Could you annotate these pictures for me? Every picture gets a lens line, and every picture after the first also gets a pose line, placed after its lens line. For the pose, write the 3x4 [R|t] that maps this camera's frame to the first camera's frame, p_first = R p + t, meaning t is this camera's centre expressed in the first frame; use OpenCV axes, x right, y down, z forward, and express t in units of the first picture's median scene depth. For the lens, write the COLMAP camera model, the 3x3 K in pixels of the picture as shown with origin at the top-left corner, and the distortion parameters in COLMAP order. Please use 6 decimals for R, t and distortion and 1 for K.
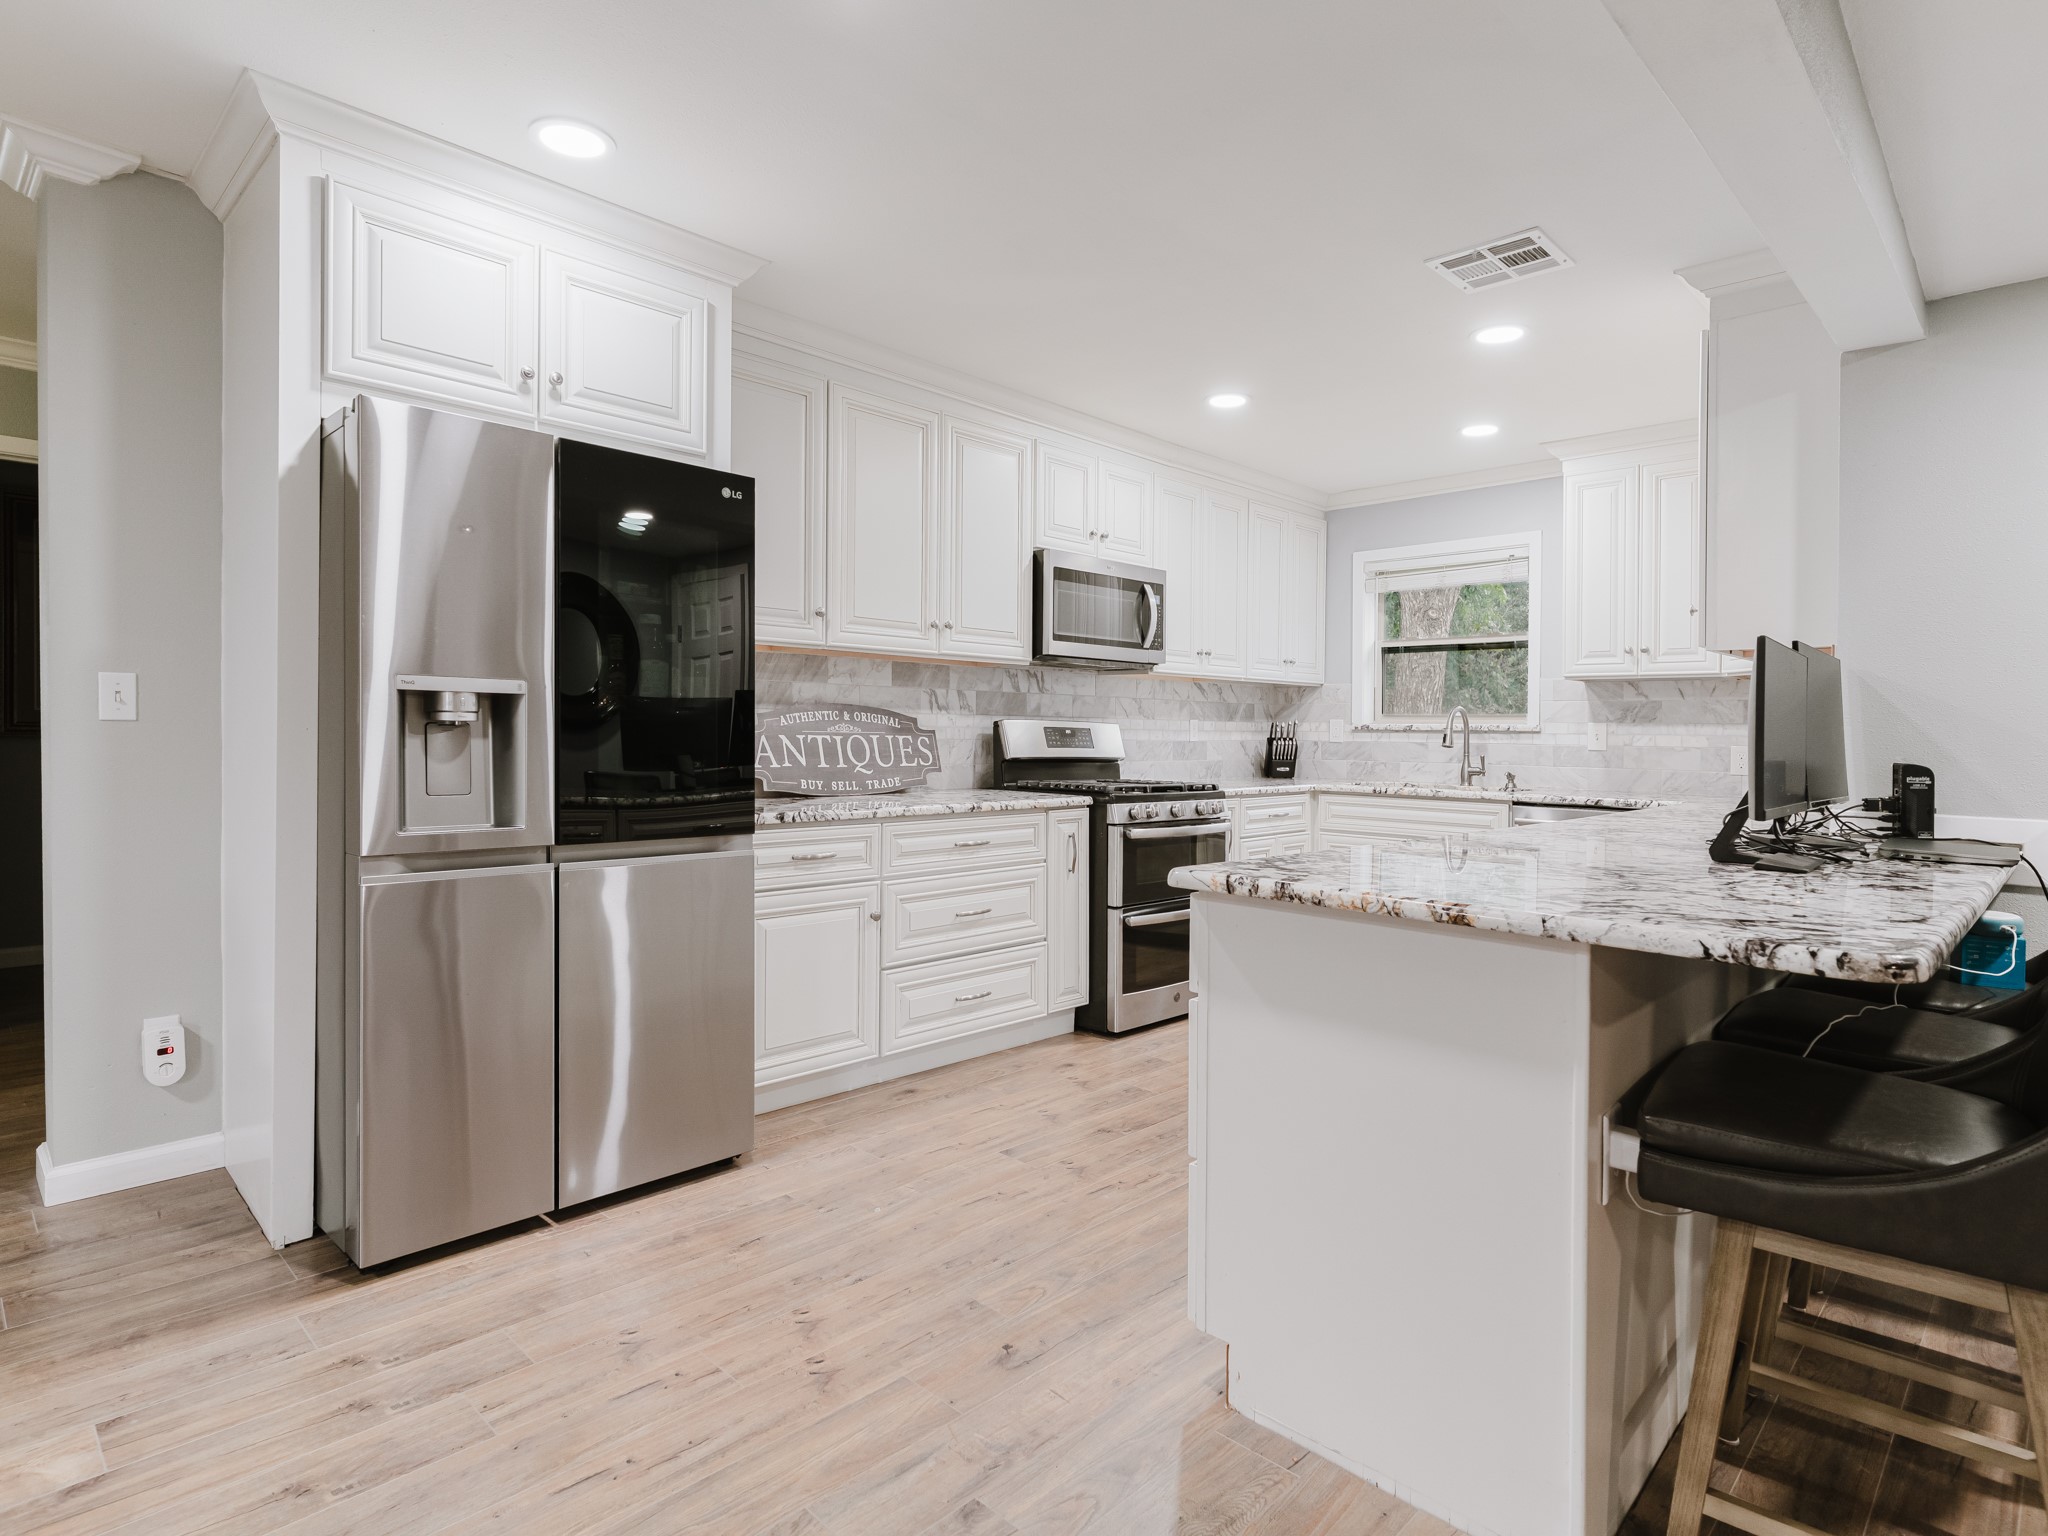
lens RADIAL K [[1107.0, 0, 1020.7], [0, 1107.0, 758.5], [0, 0, 1]] dist [0.005834, -0.000951]
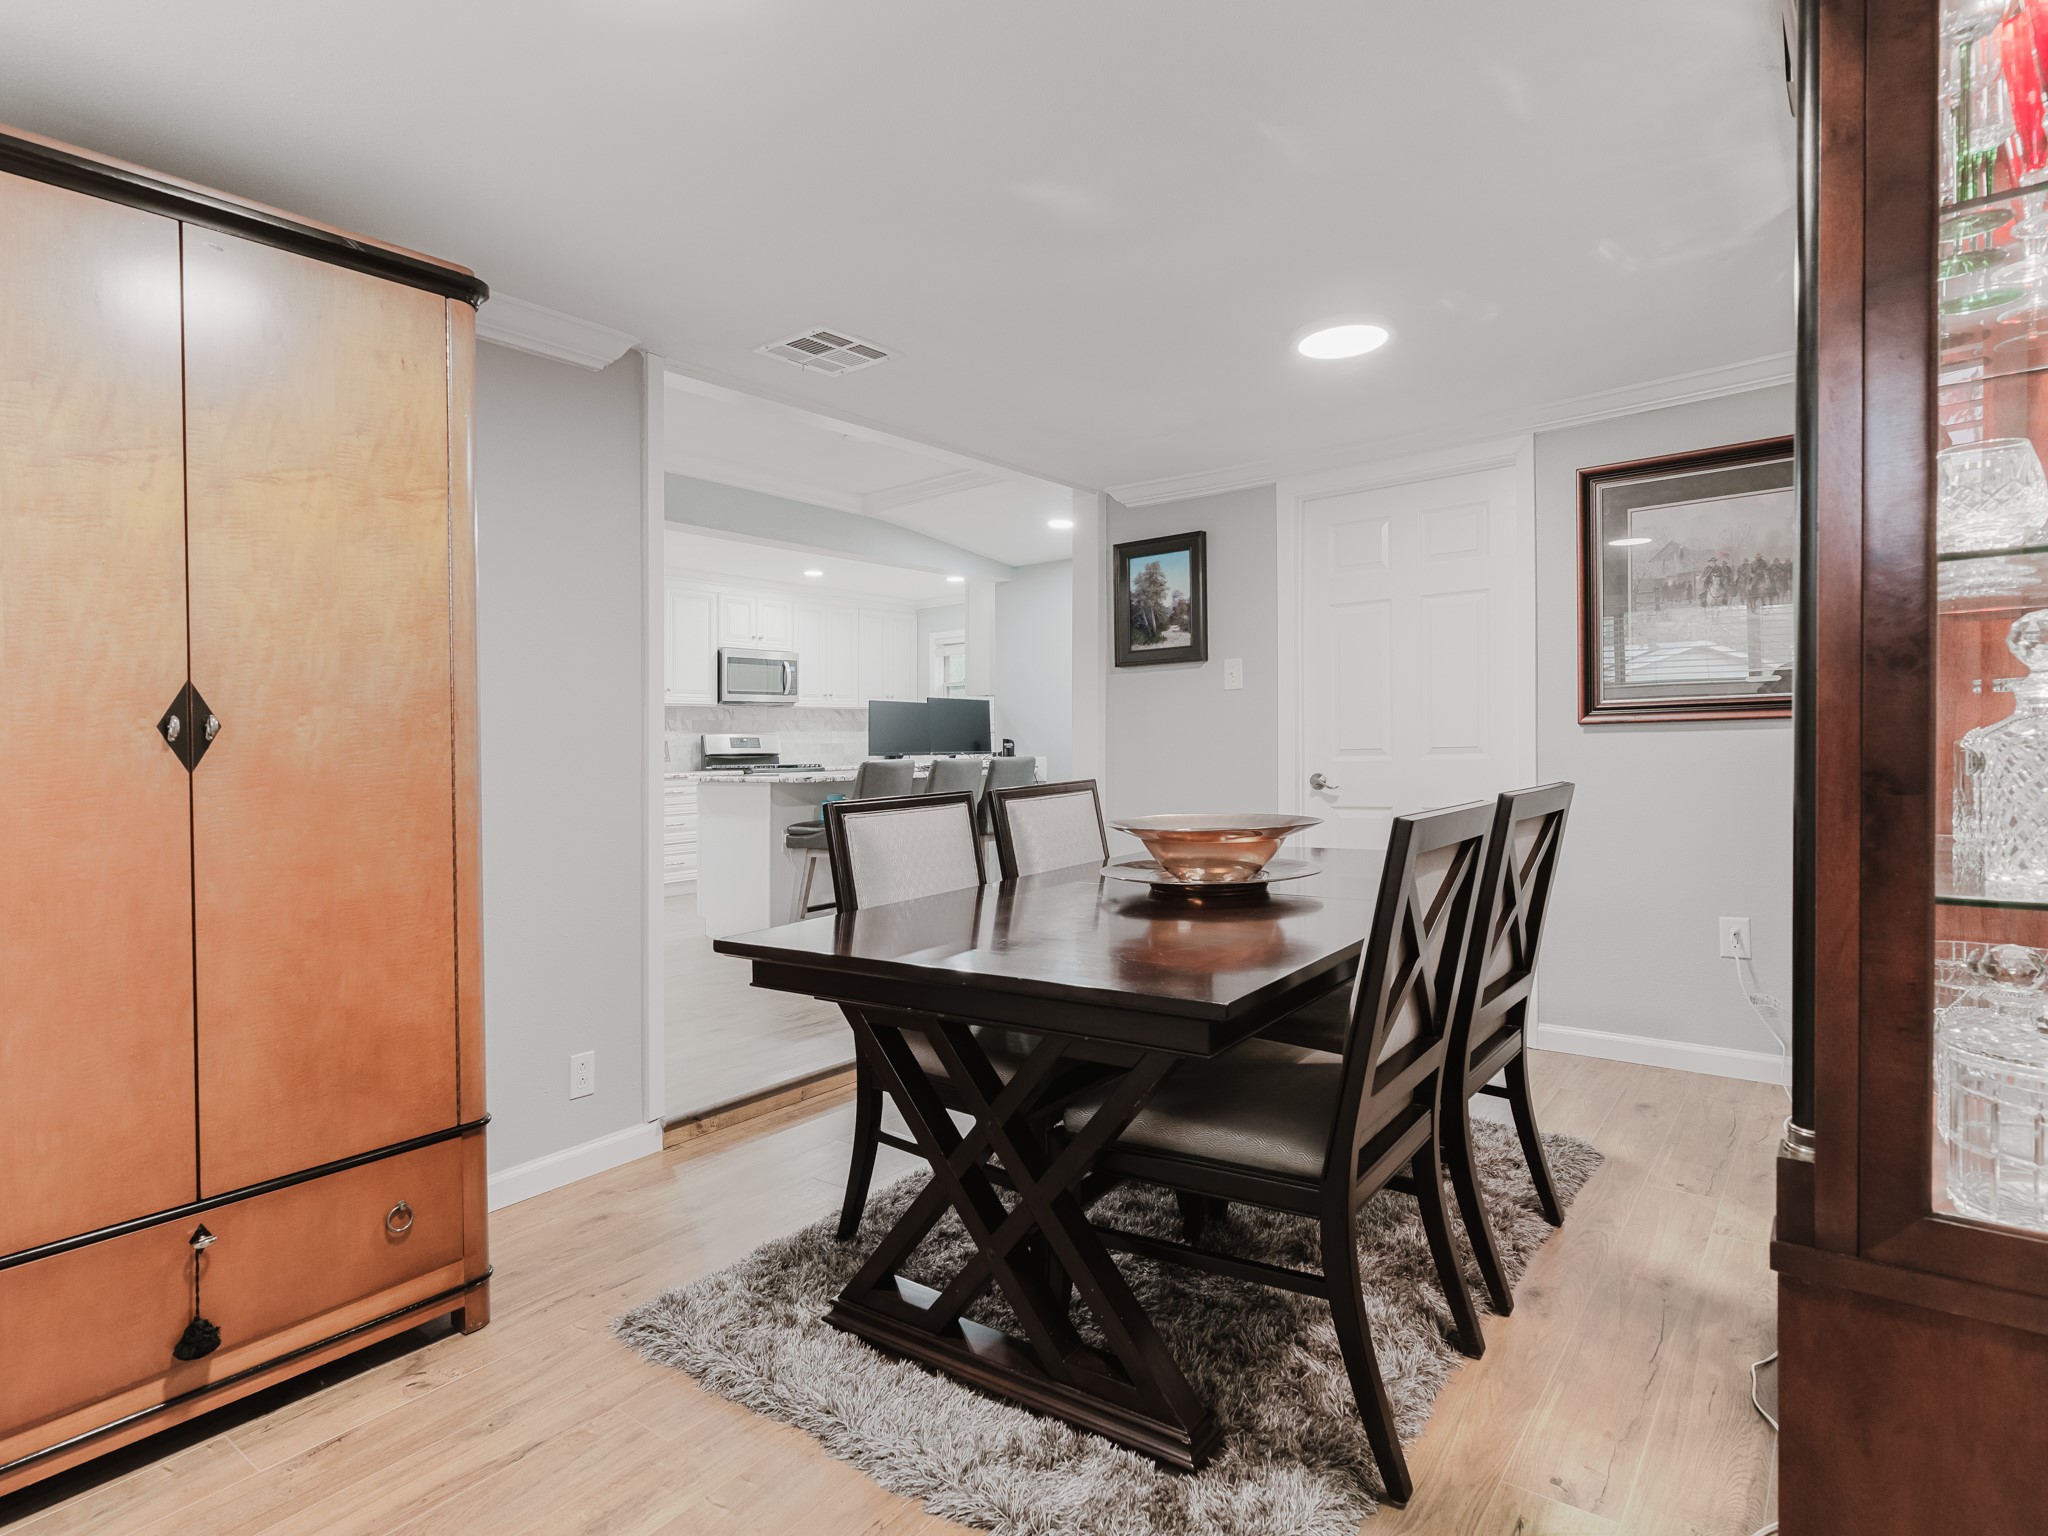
lens RADIAL K [[1107.0, 0, 1033.7], [0, 1107.0, 753.5], [0, 0, 1]] dist [0.005834, -0.000951]
pose [[0.988473, -0.036932, 0.146824, 0.251650], [0.039558, 0.999105, -0.015002, 0.047241], [-0.146139, 0.020638, 0.989049, -0.952970]]
